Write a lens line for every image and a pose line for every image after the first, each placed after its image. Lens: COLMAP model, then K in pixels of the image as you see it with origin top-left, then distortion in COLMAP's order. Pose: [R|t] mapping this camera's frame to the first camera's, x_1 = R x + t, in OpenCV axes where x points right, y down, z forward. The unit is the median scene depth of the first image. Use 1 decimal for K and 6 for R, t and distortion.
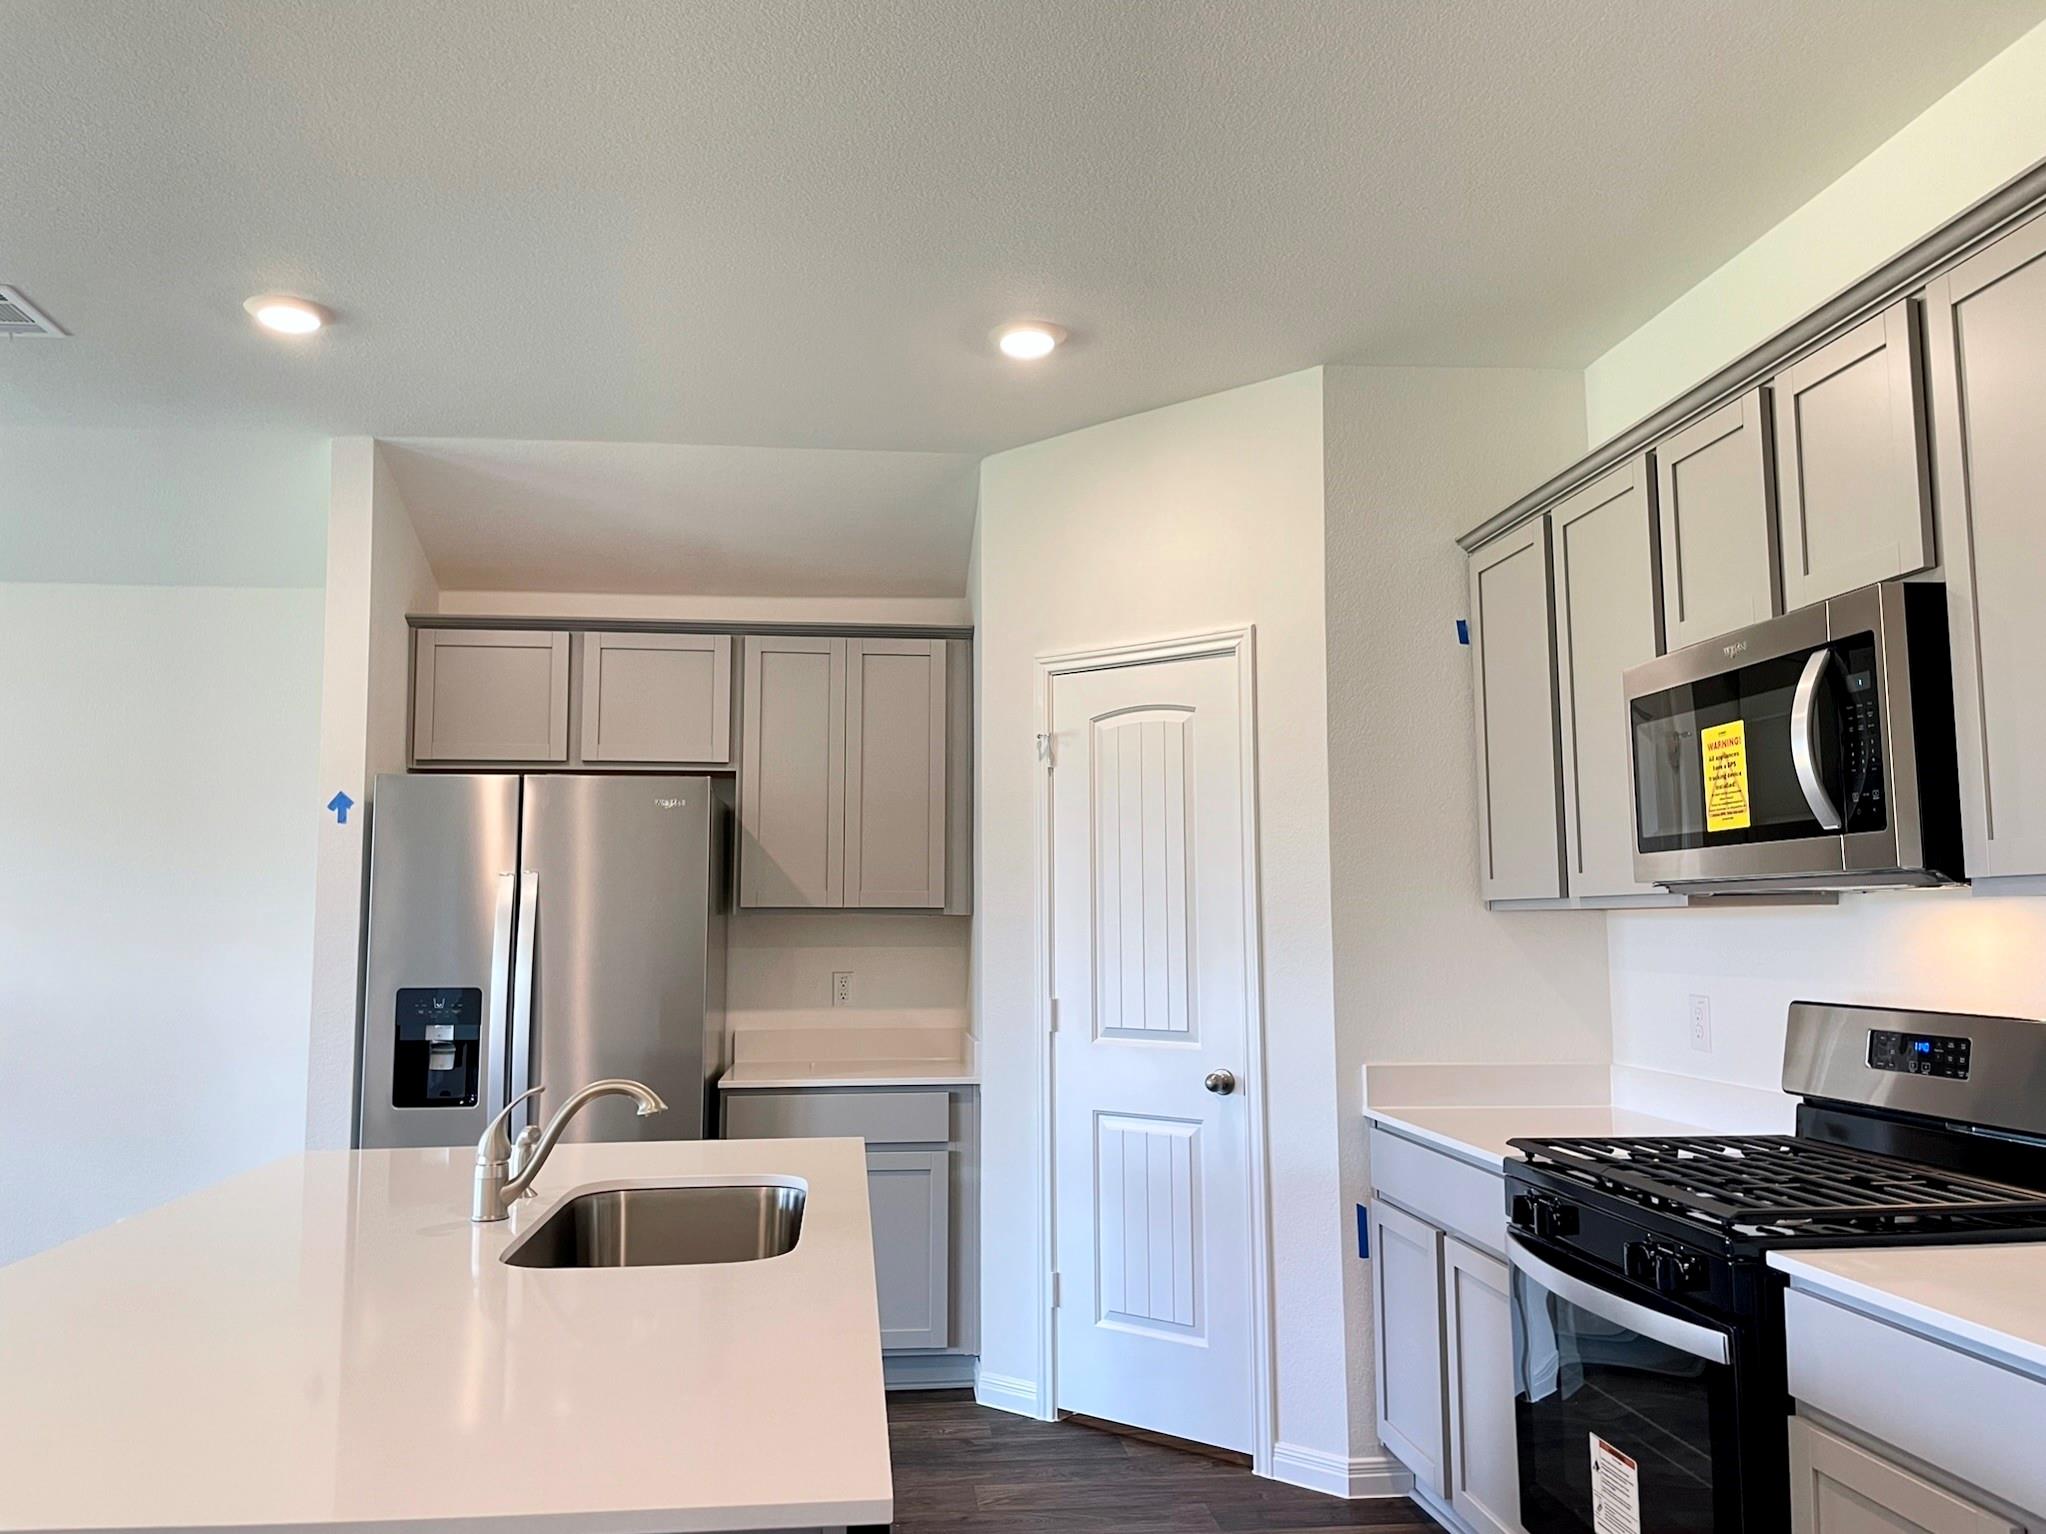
lens RADIAL K [[1525.5, 0, 1023.0], [0, 1525.5, 767.0], [0, 0, 1]] dist [0.001964, 0.000082]
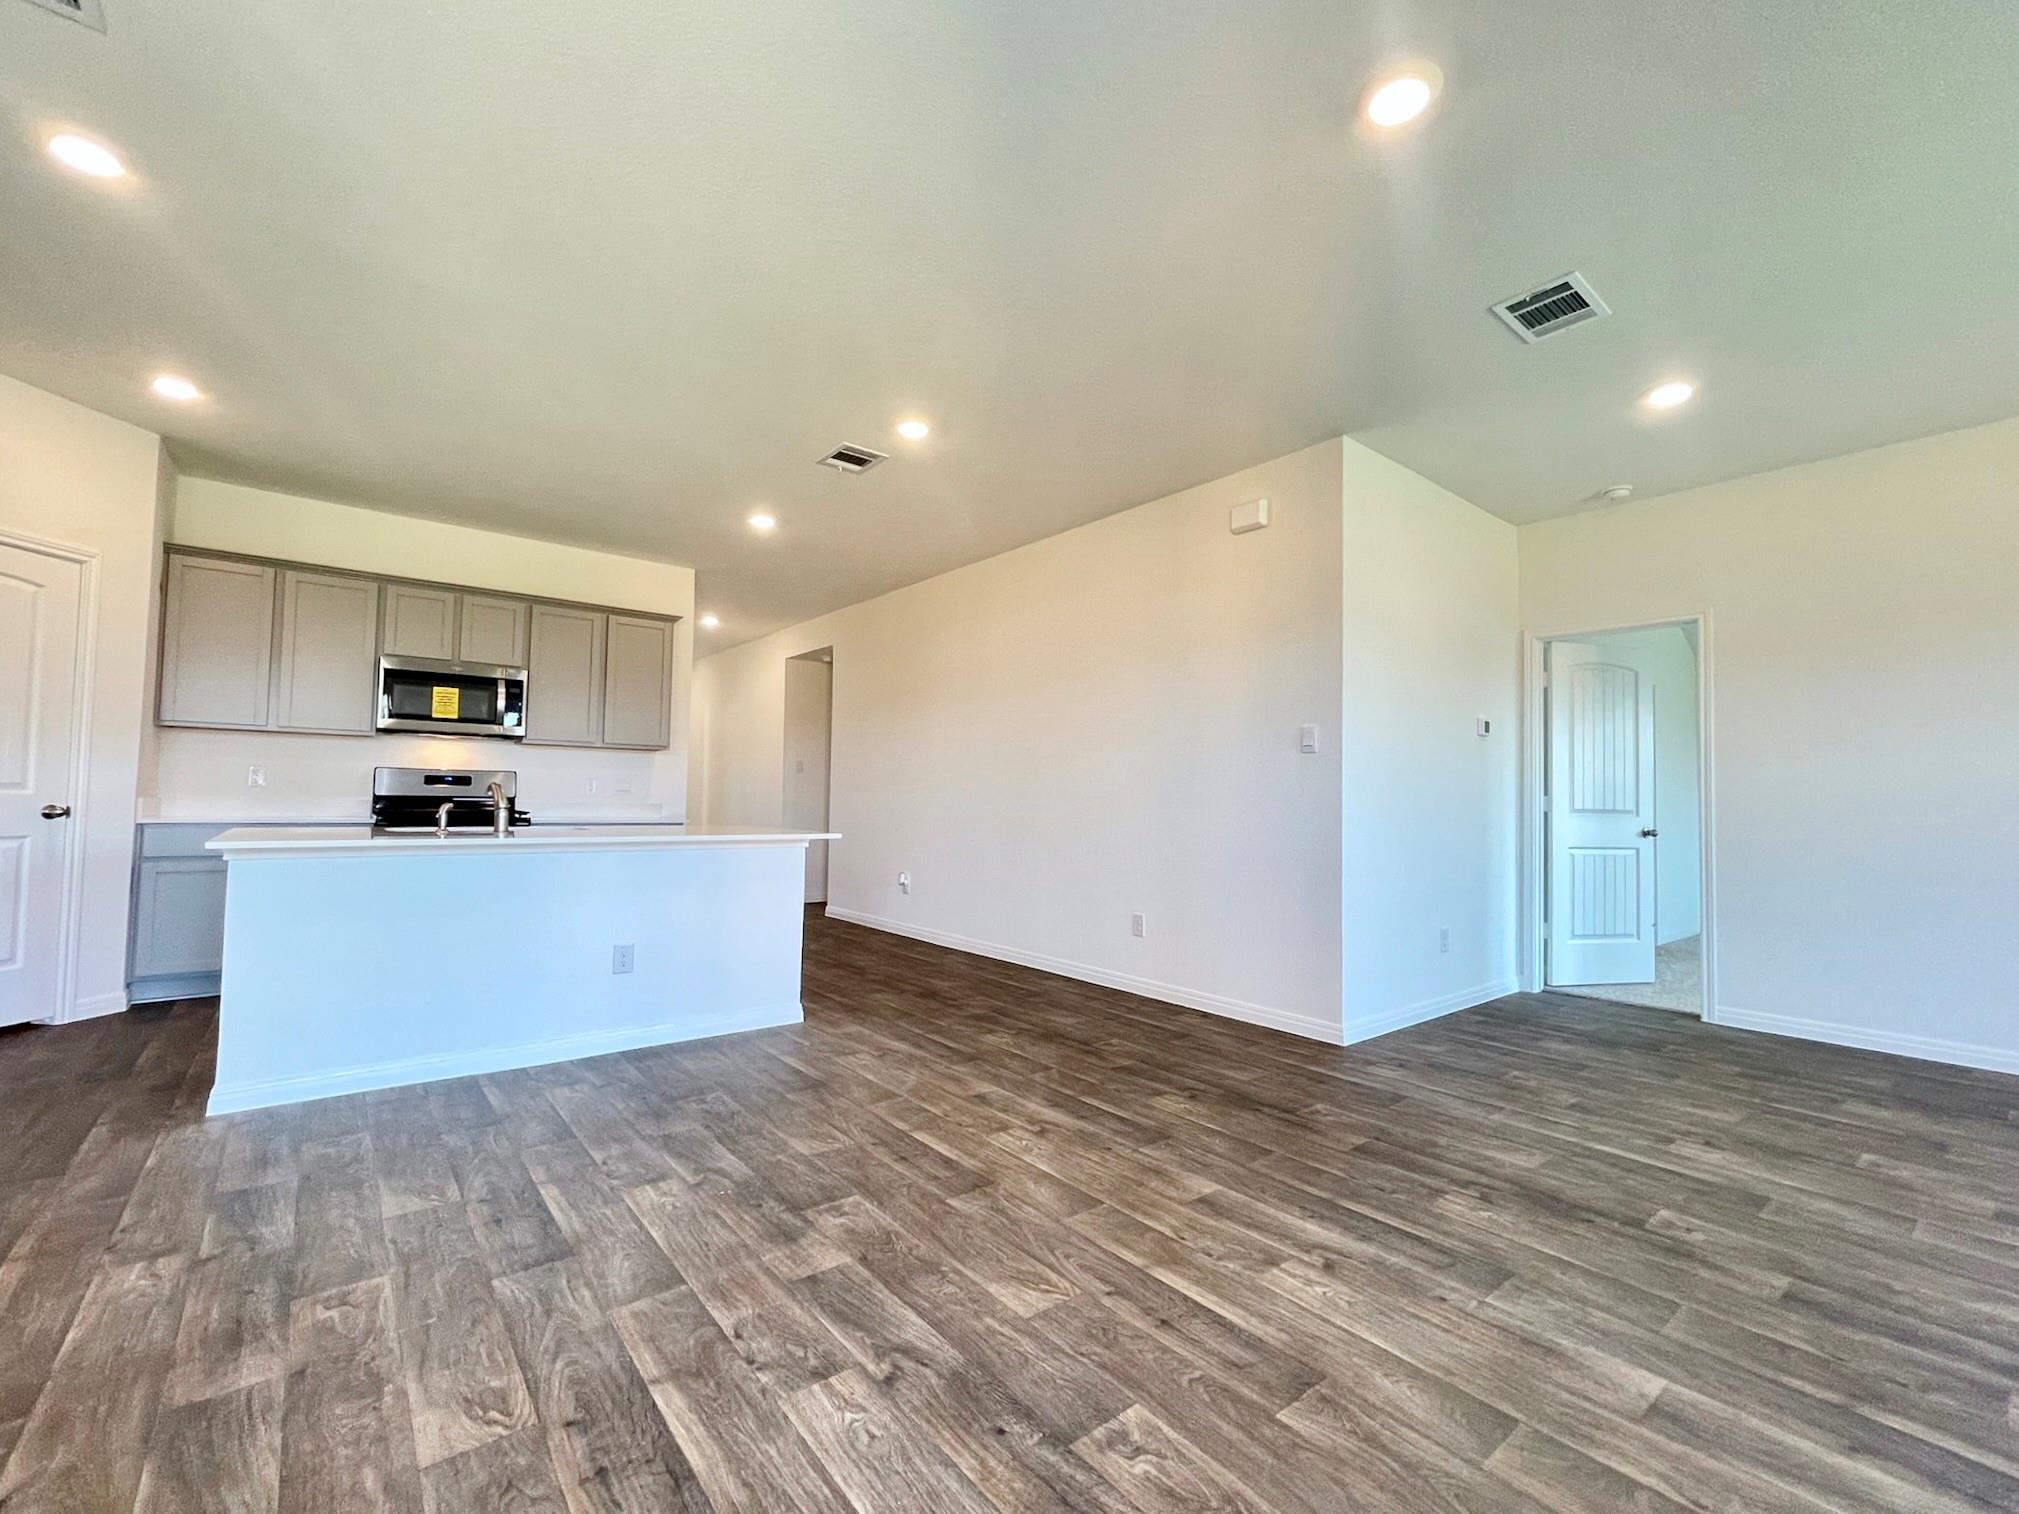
lens RADIAL K [[857.3, 0, 1010.4], [0, 857.3, 768.1], [0, 0, 1]] dist [-0.009905, 0.004815]
pose [[-0.536924, 0.027520, 0.843182, -1.199272], [-0.103018, 0.989849, -0.097908, 0.136041], [-0.837317, -0.139432, -0.528638, 0.591171]]
